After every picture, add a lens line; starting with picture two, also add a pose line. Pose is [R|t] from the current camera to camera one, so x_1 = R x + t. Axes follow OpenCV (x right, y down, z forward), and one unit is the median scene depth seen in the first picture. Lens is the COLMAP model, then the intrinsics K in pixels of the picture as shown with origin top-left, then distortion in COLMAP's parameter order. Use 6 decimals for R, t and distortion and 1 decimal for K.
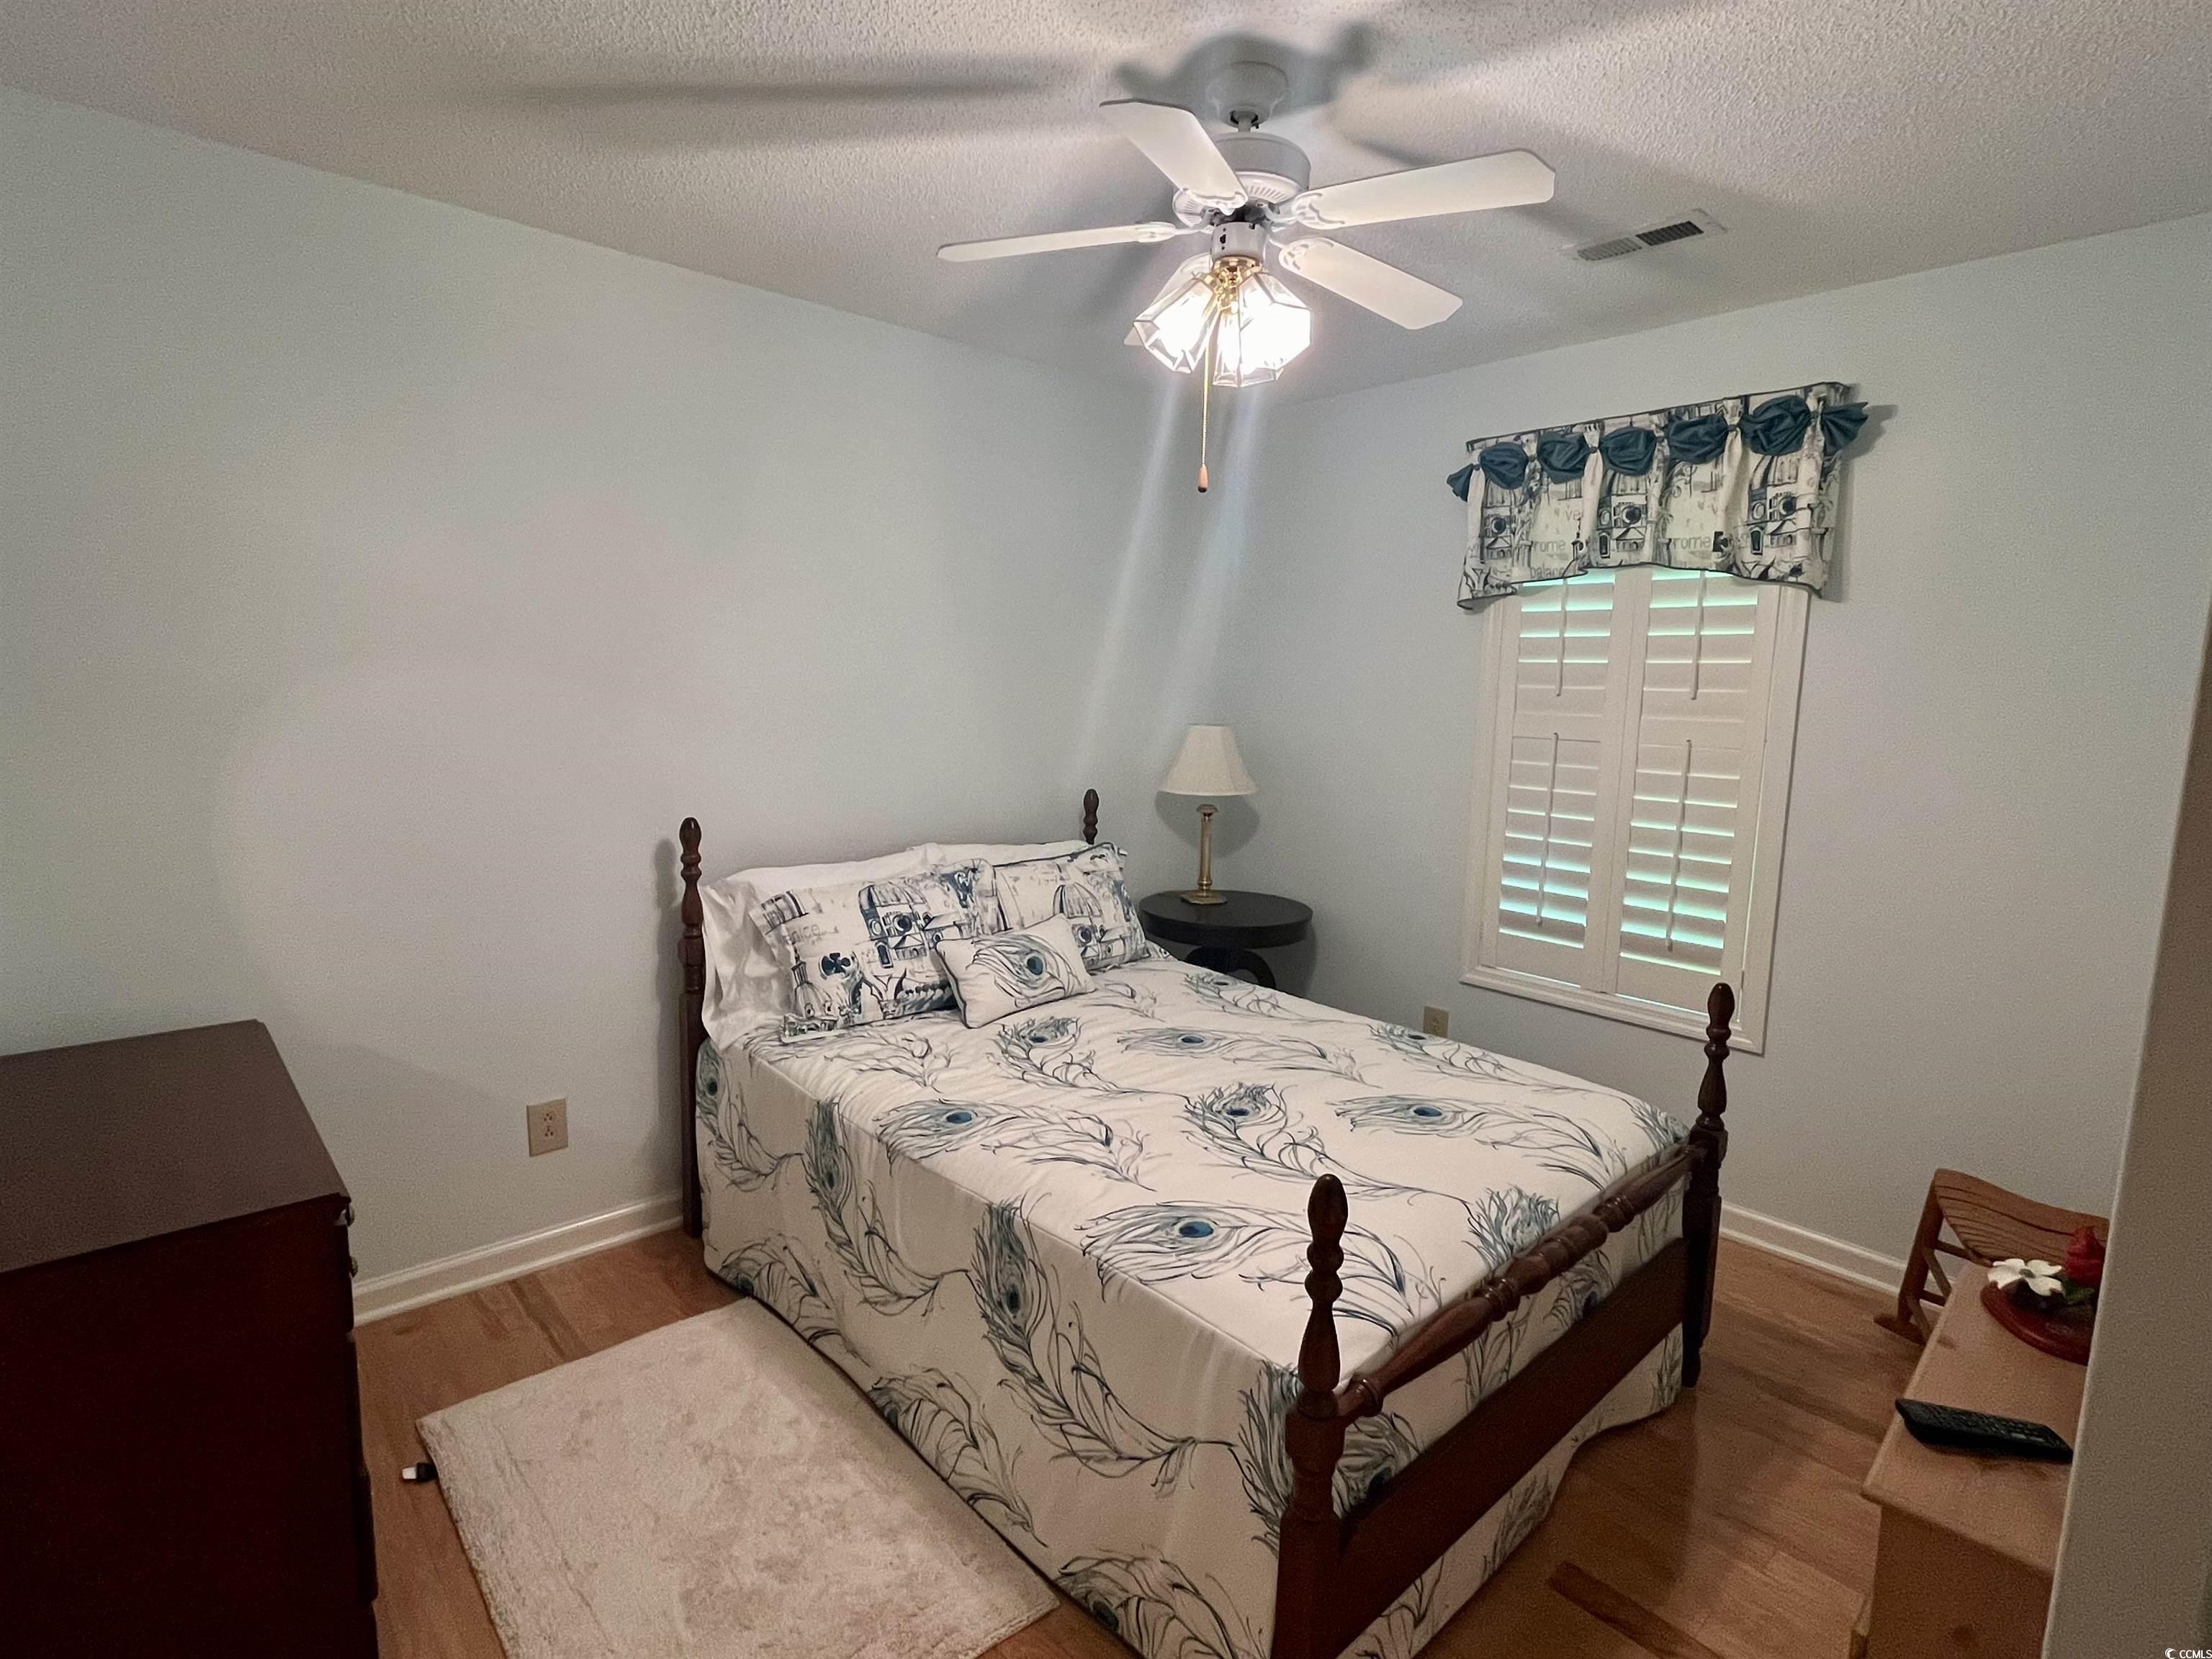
lens RADIAL K [[1099.7, 0, 1106.0], [0, 1099.7, 829.5], [0, 0, 1]] dist [-0.000727, -0.000447]
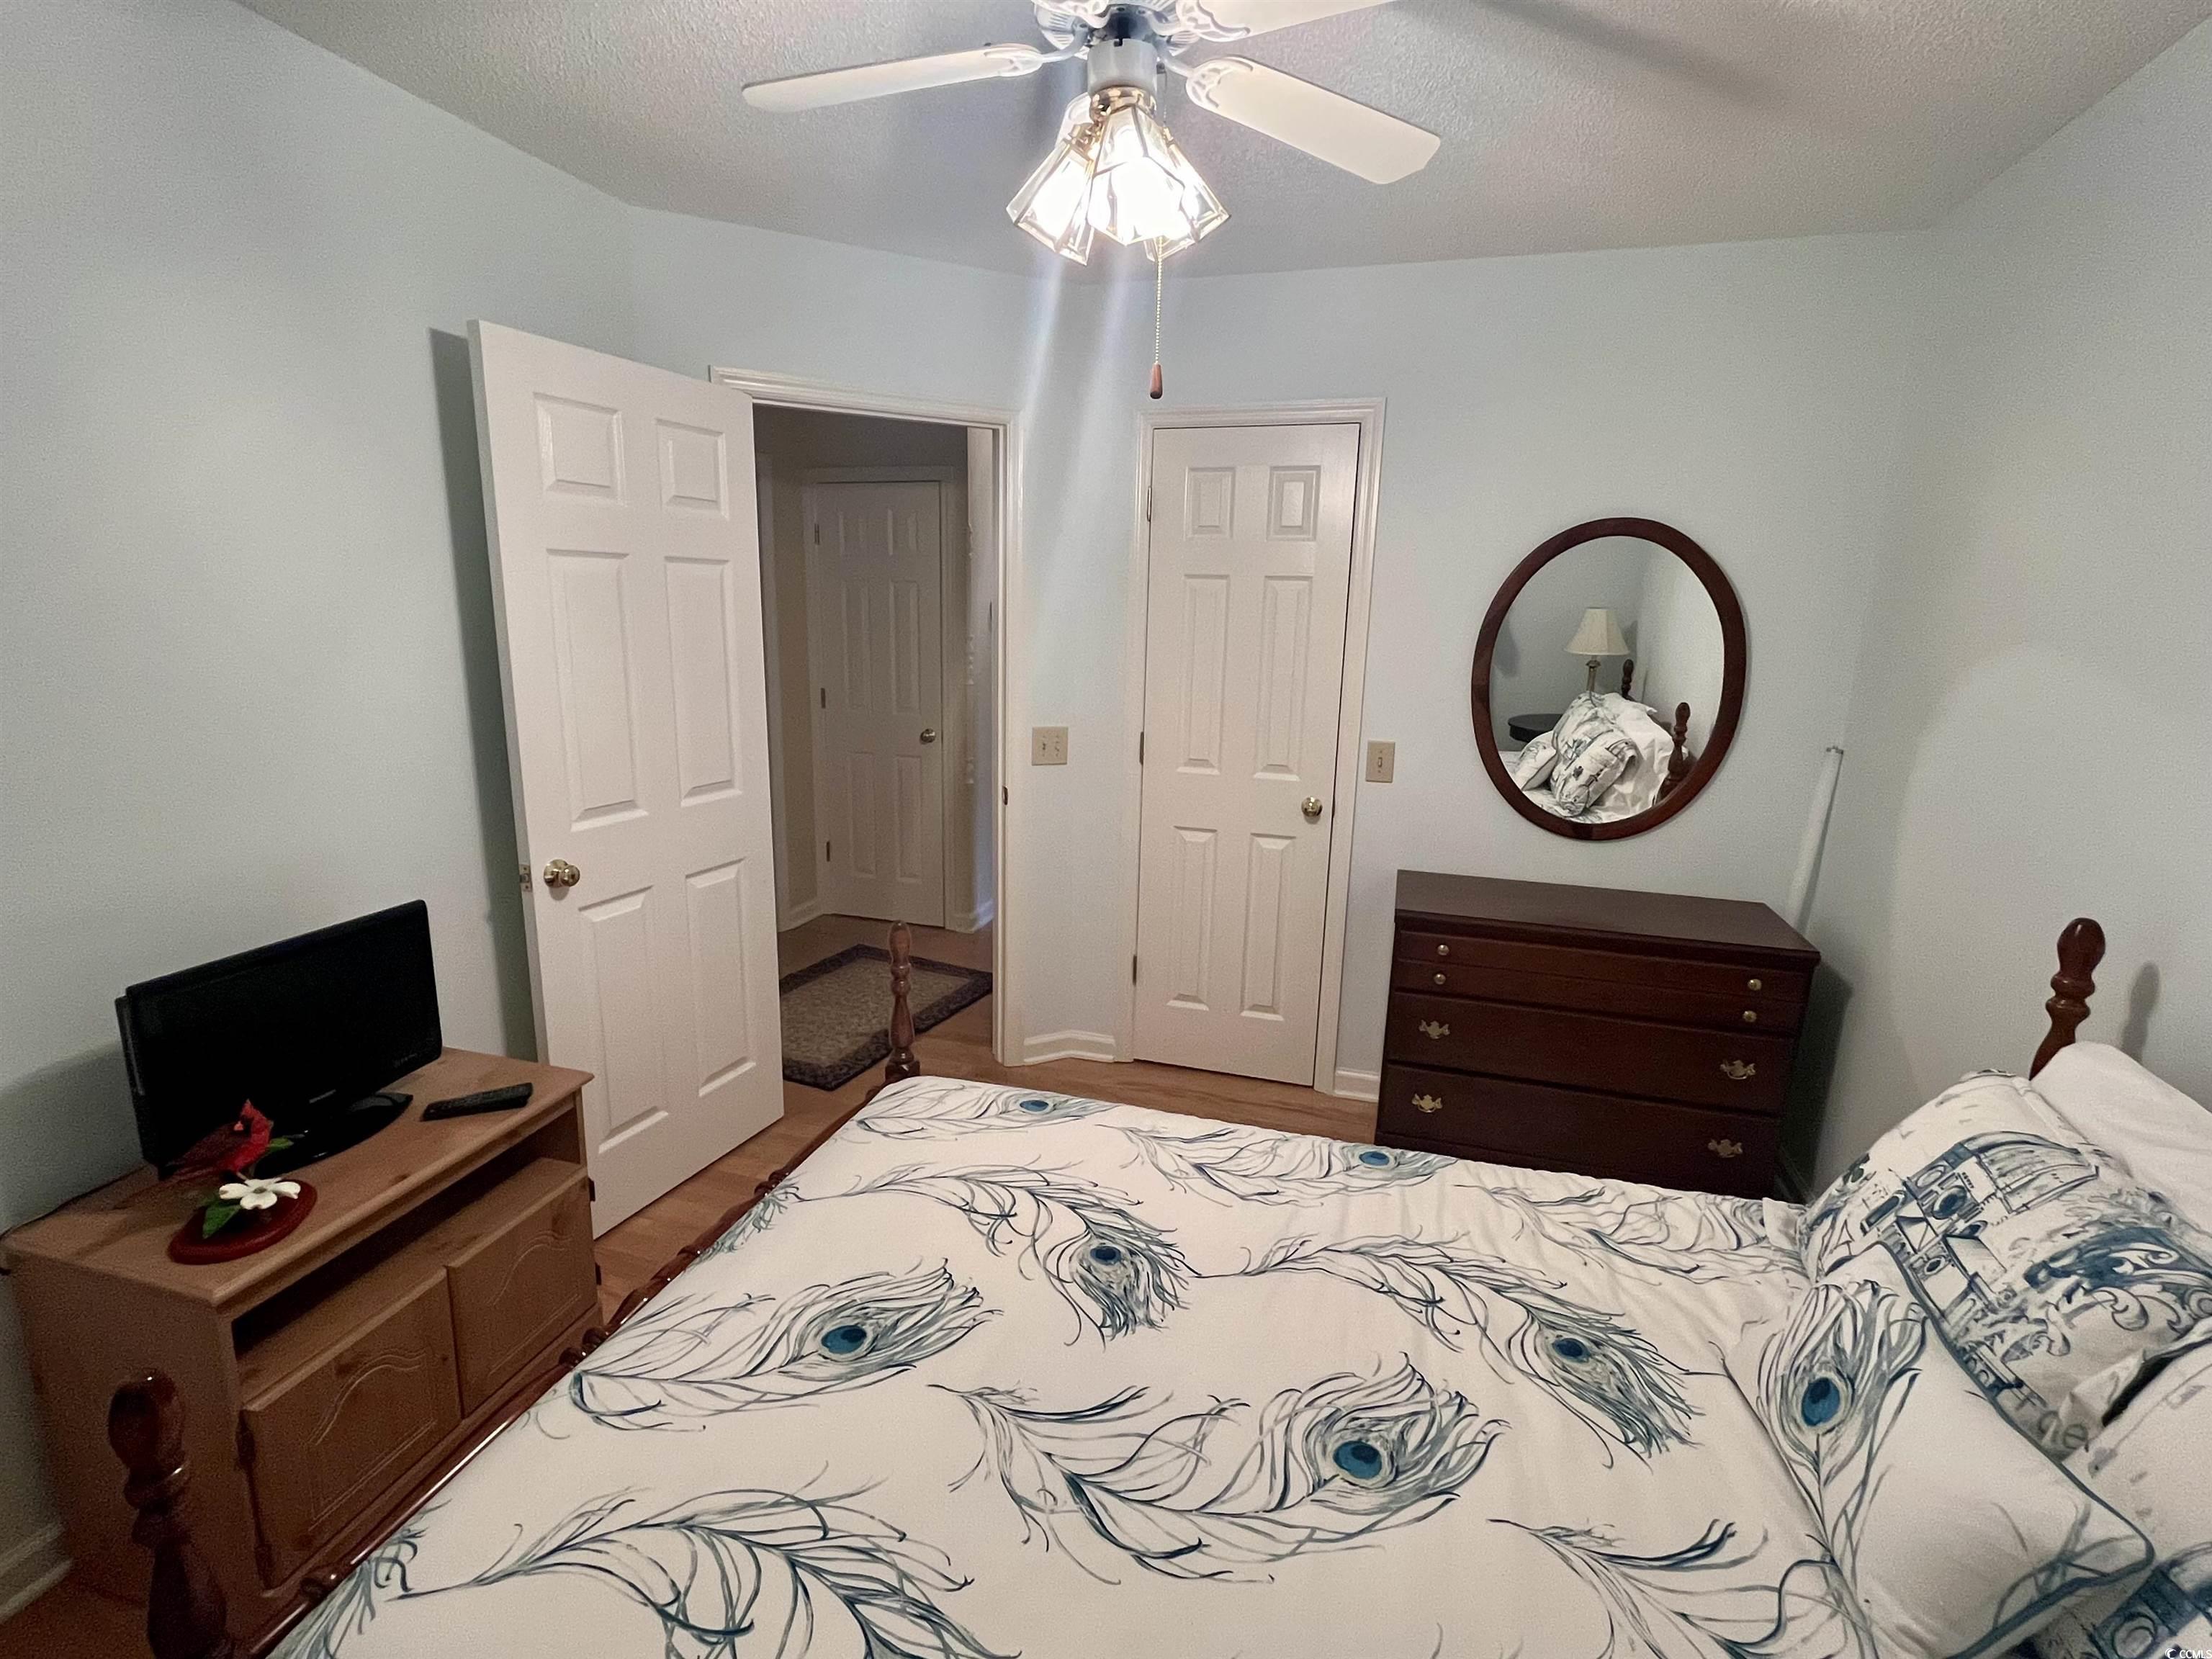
lens RADIAL K [[1053.6, 0, 1114.1], [0, 1053.6, 833.6], [0, 0, 1]] dist [0.000181, 0.000029]
pose [[-0.855853, 0.068060, -0.512722, 0.386222], [-0.113052, 0.942718, 0.313850, -0.186235], [0.504713, 0.326574, -0.799133, 1.258792]]
